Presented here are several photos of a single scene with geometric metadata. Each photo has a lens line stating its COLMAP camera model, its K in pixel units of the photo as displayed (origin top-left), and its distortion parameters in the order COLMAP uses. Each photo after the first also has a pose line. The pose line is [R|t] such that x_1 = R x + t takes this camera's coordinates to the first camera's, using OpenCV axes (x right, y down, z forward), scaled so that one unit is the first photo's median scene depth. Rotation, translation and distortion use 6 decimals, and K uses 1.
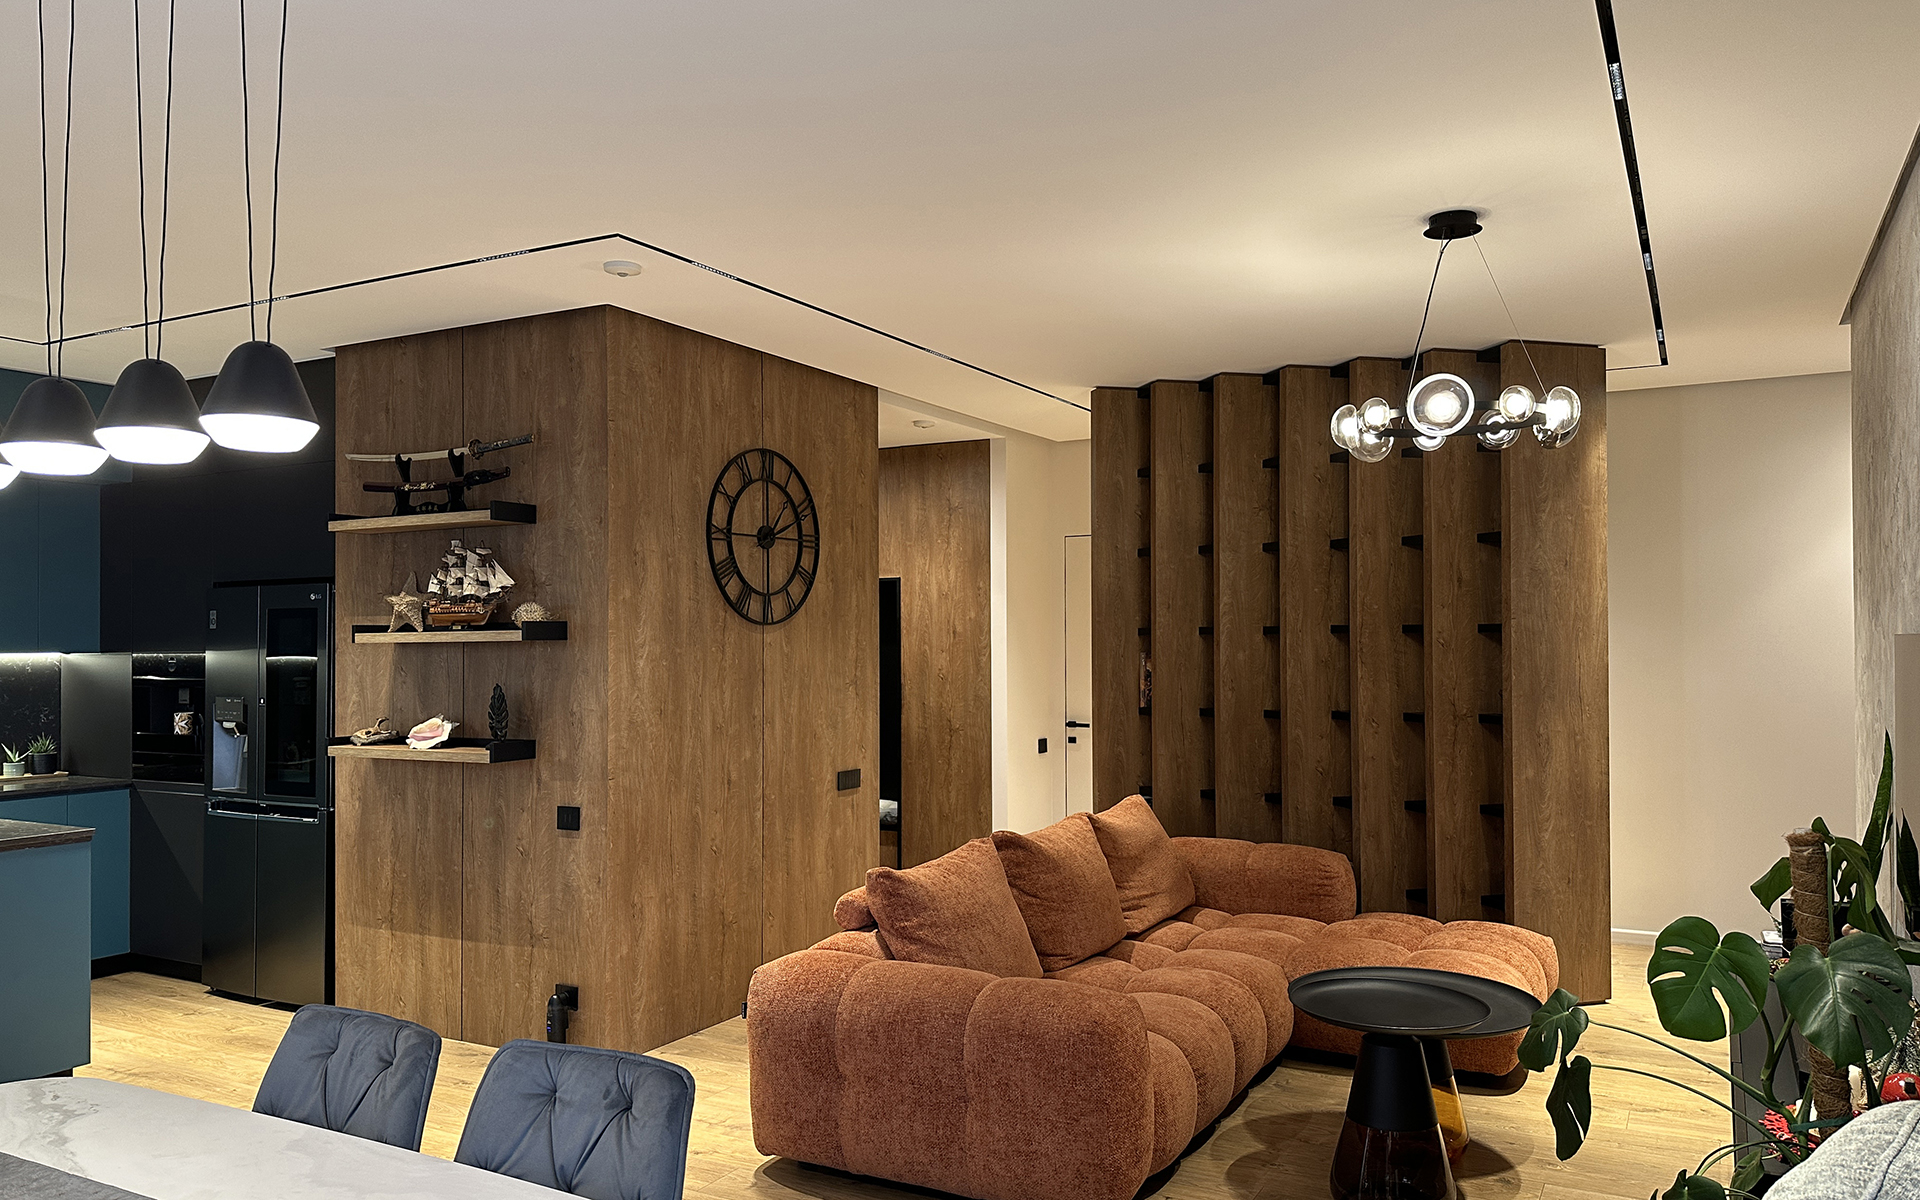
lens RADIAL K [[1355.6, 0, 998.3], [0, 1355.6, 615.5], [0, 0, 1]] dist [0.083572, -0.103900]
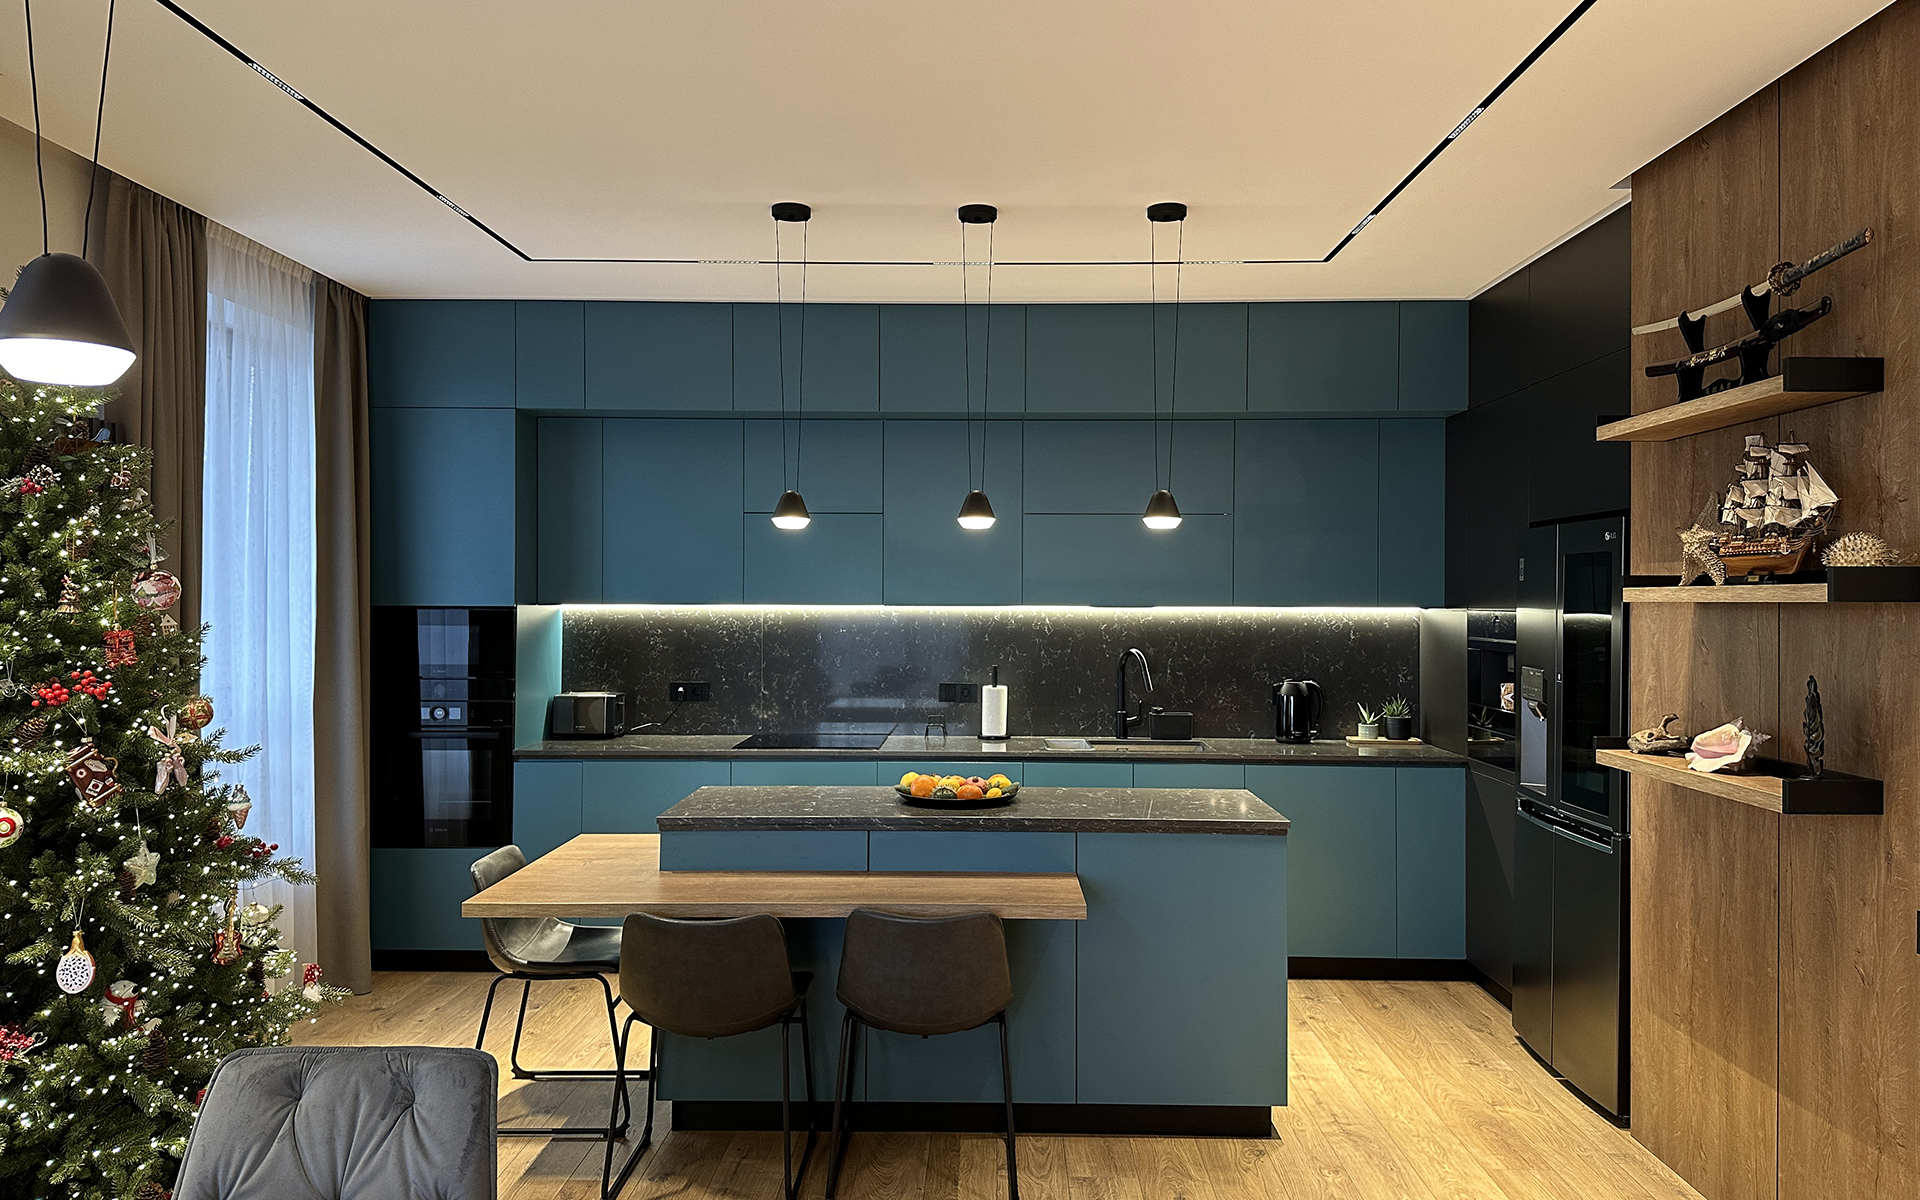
lens RADIAL K [[1355.6, 0, 964.4], [0, 1355.6, 585.7], [0, 0, 1]] dist [0.083572, -0.103900]
pose [[0.445017, 0.002406, -0.895519, -0.004076], [0.008420, 0.999941, 0.006871, 0.004357], [0.895483, -0.010598, 0.444970, 0.395302]]
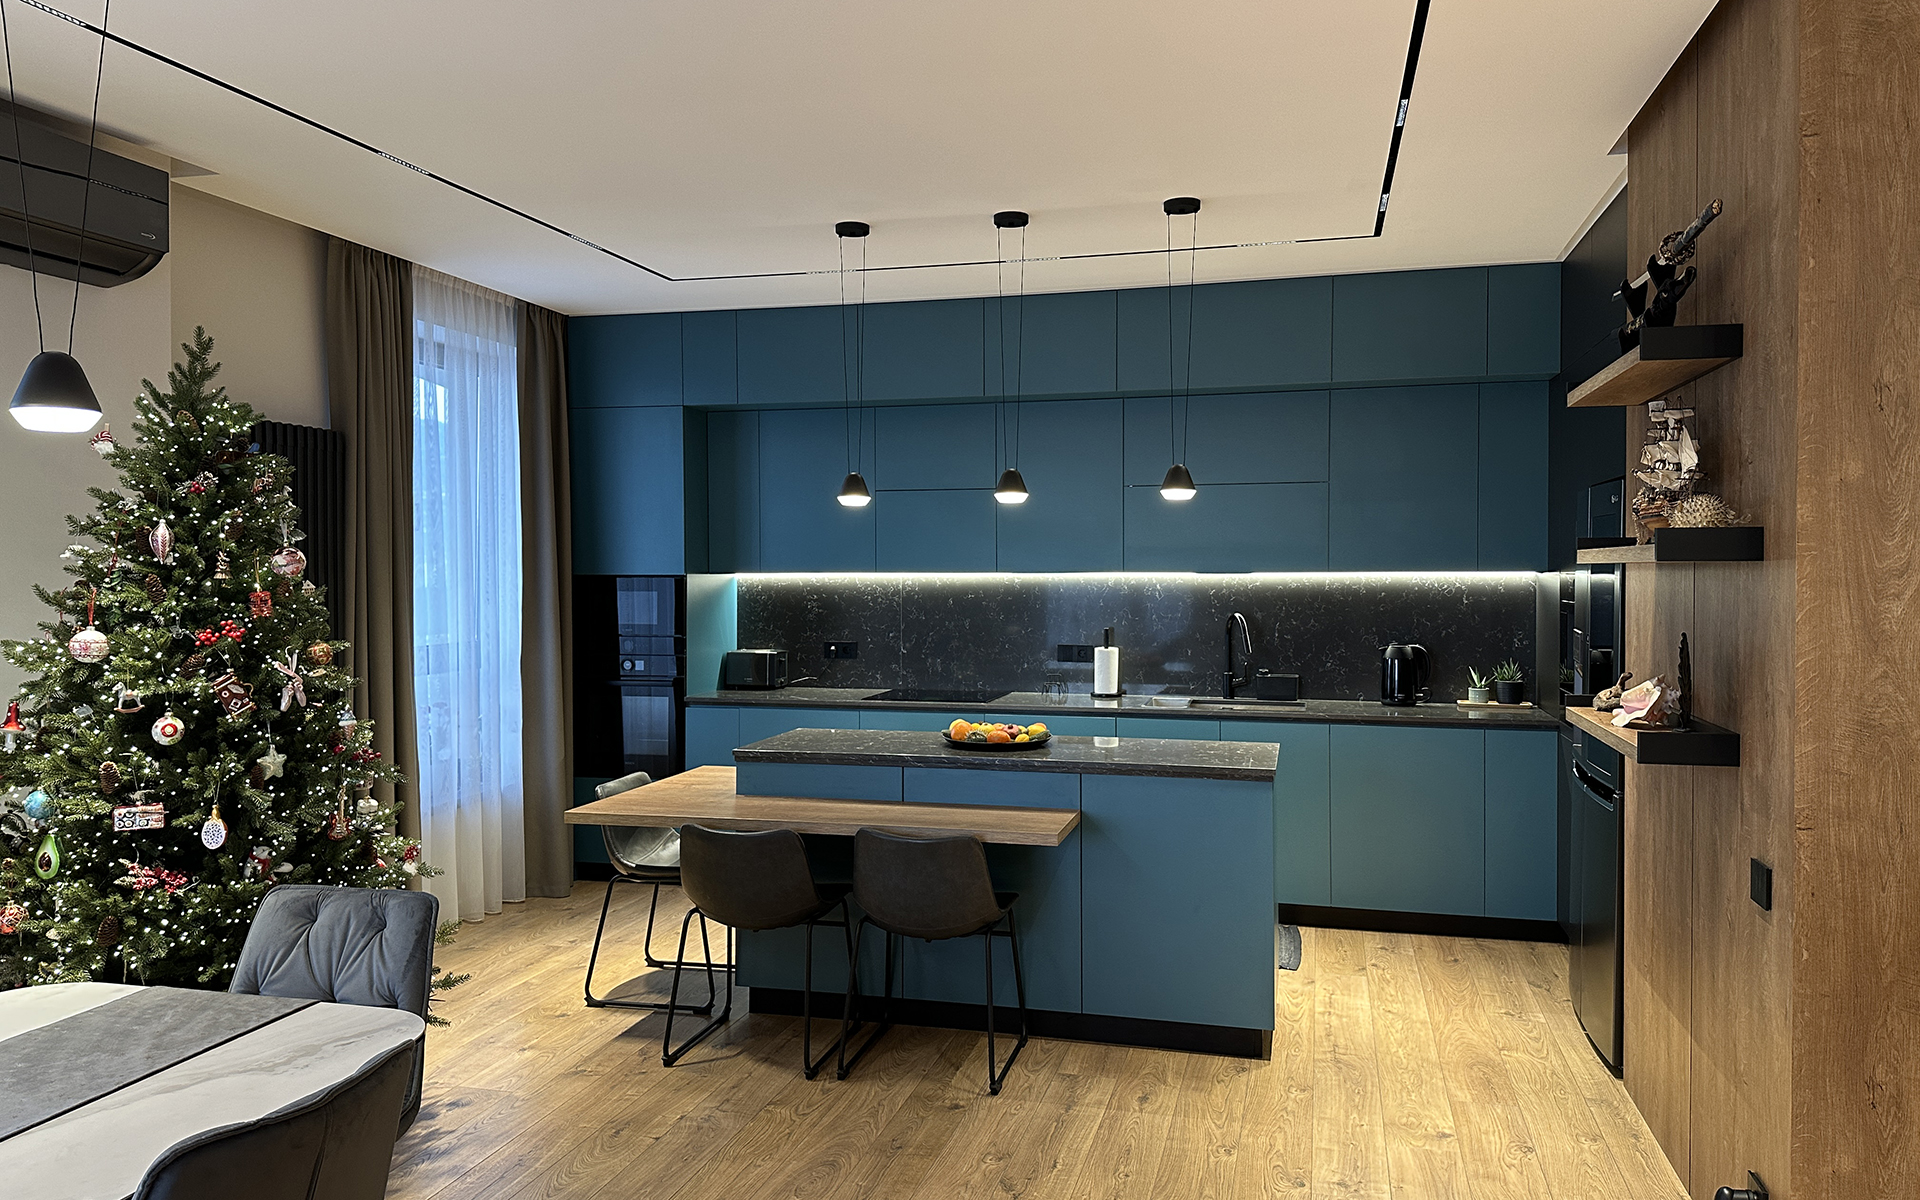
lens RADIAL K [[1355.6, 0, 961.7], [0, 1355.6, 583.5], [0, 0, 1]] dist [0.083572, -0.103900]
pose [[0.217785, 0.019711, -0.975798, 0.143407], [0.018141, 0.999542, 0.024240, 0.007083], [0.975828, -0.022981, 0.217327, 0.525535]]
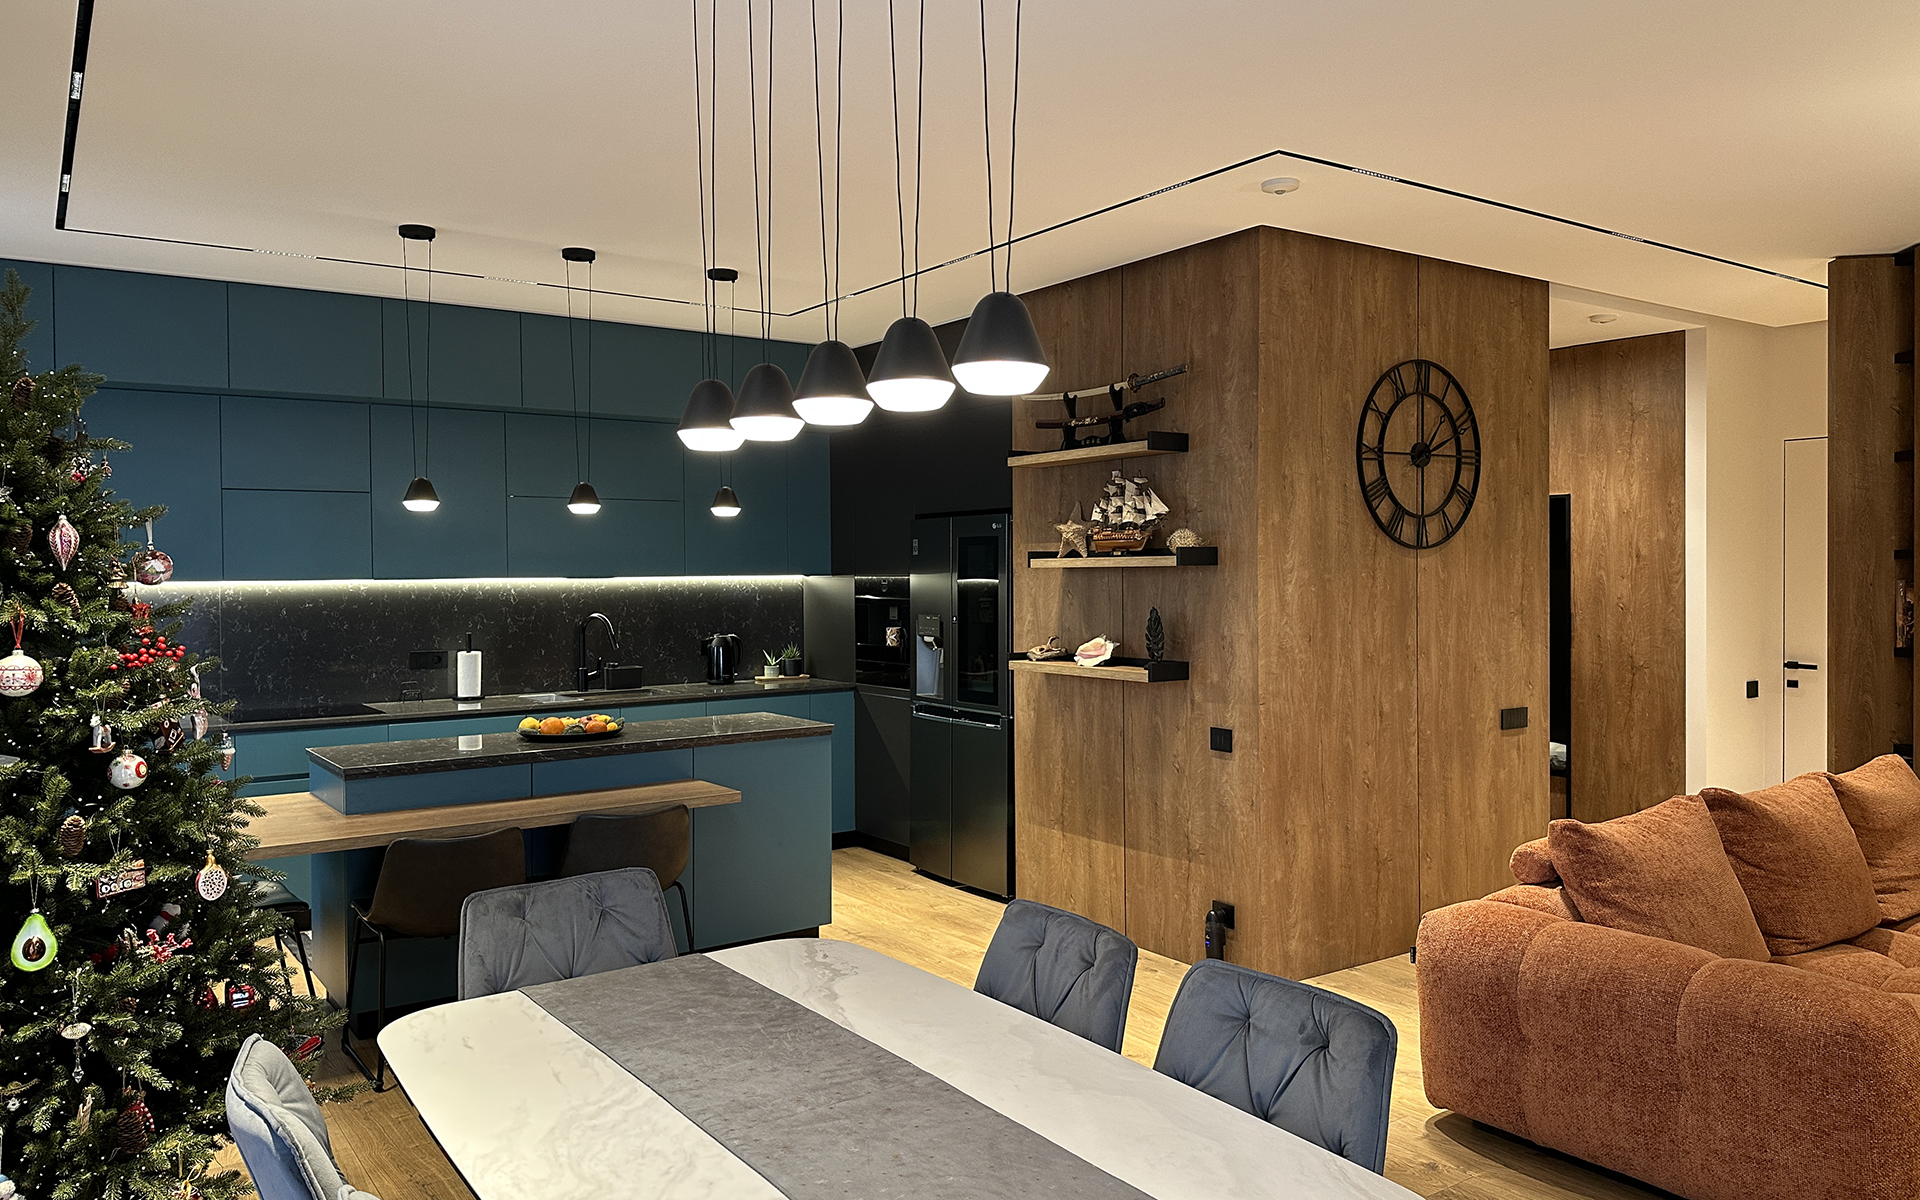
lens RADIAL K [[1355.6, 0, 954.3], [0, 1355.6, 587.1], [0, 0, 1]] dist [0.083572, -0.103900]
pose [[0.888693, 0.007048, -0.458449, -0.025096], [0.009142, 0.999411, 0.033085, -0.001022], [0.458412, -0.033594, 0.888105, 0.010600]]
